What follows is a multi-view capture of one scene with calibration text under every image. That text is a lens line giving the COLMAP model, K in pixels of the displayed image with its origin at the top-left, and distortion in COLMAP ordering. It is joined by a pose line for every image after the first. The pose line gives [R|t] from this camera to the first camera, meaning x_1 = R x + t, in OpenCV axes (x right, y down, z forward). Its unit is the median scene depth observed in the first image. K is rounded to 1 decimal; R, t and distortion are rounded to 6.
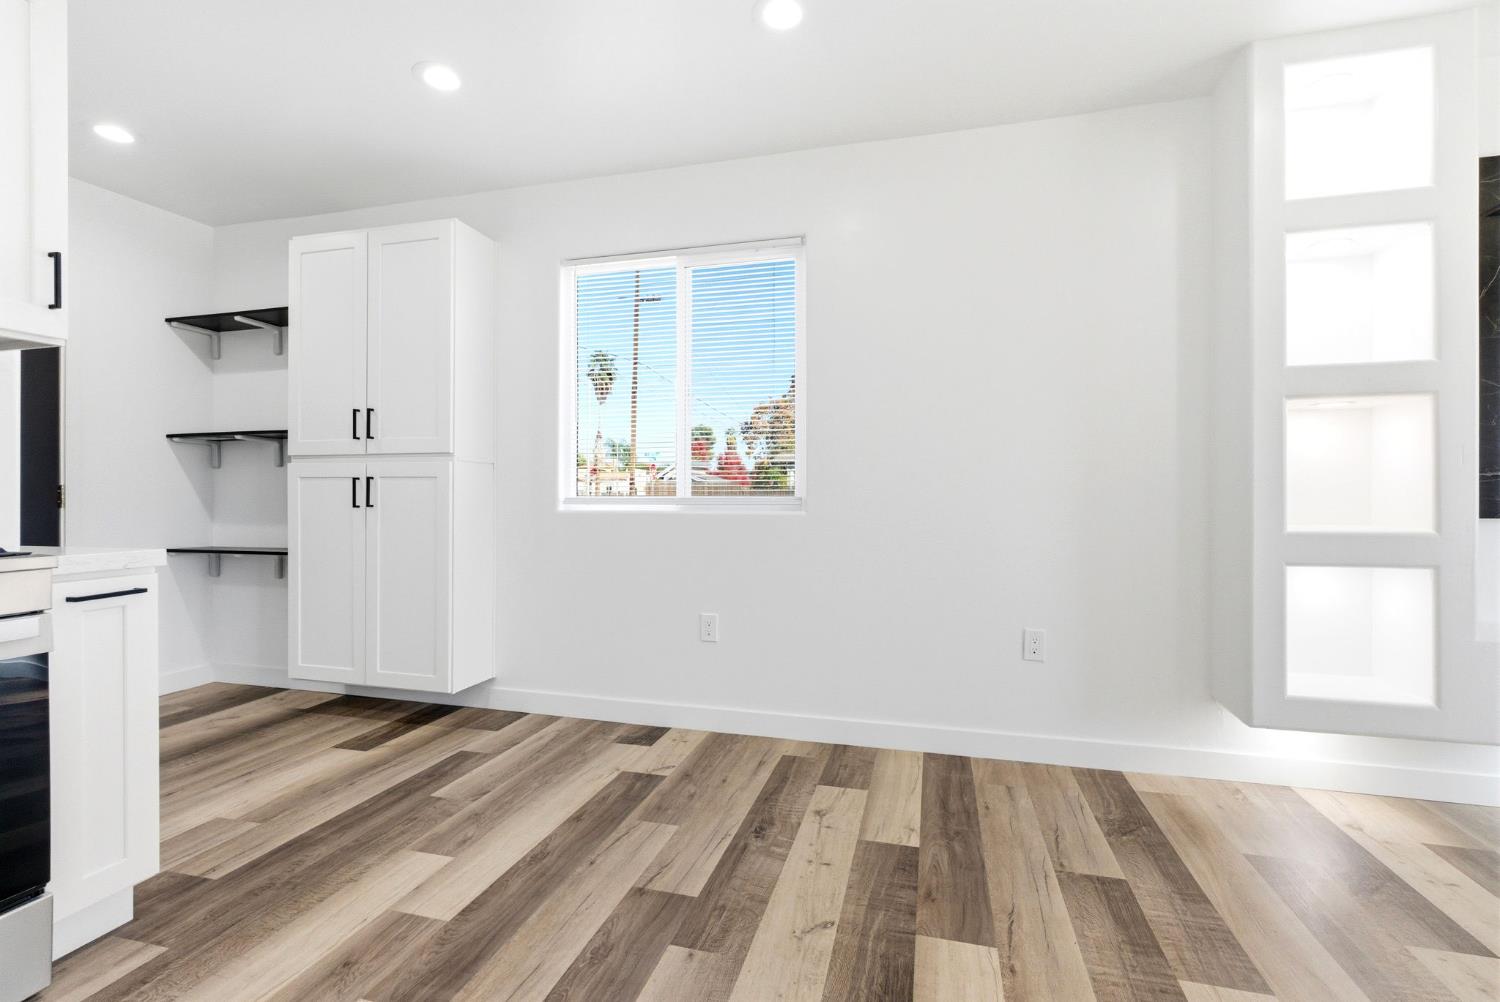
lens RADIAL K [[682.3, 0, 749.6], [0, 682.3, 500.1], [0, 0, 1]] dist [-0.004238, 0.002022]
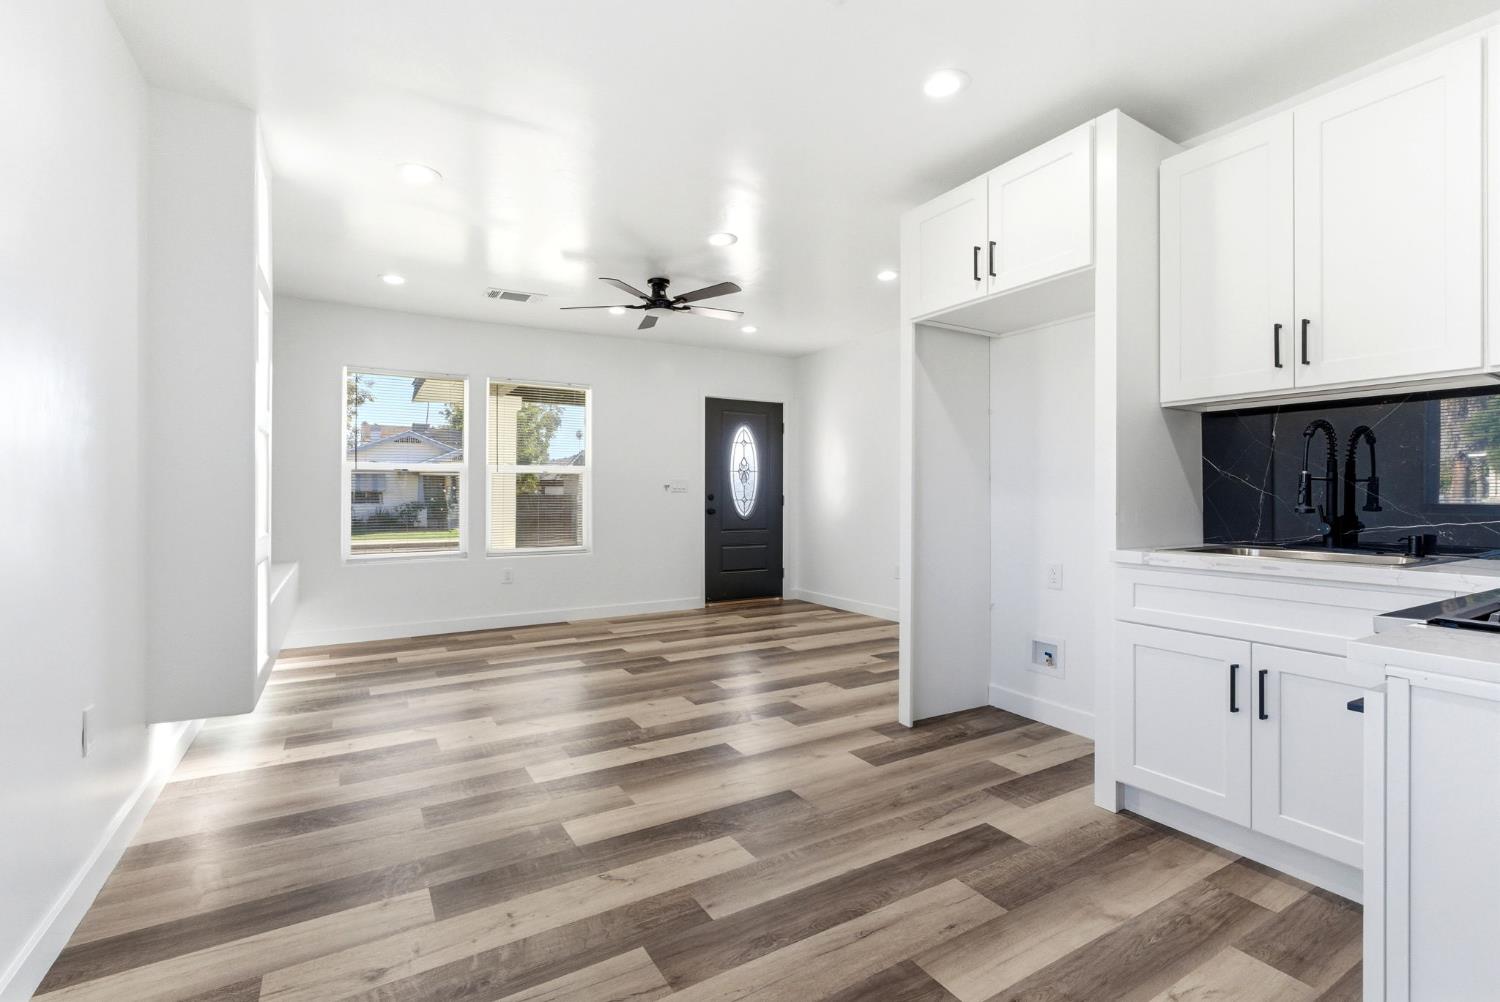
lens RADIAL K [[682.3, 0, 754.2], [0, 682.3, 490.2], [0, 0, 1]] dist [-0.004238, 0.002022]
pose [[-0.722358, 0.003836, 0.691509, -0.651639], [0.002409, 0.999993, -0.003031, -0.032175], [-0.691515, -0.000524, -0.722361, 1.221848]]
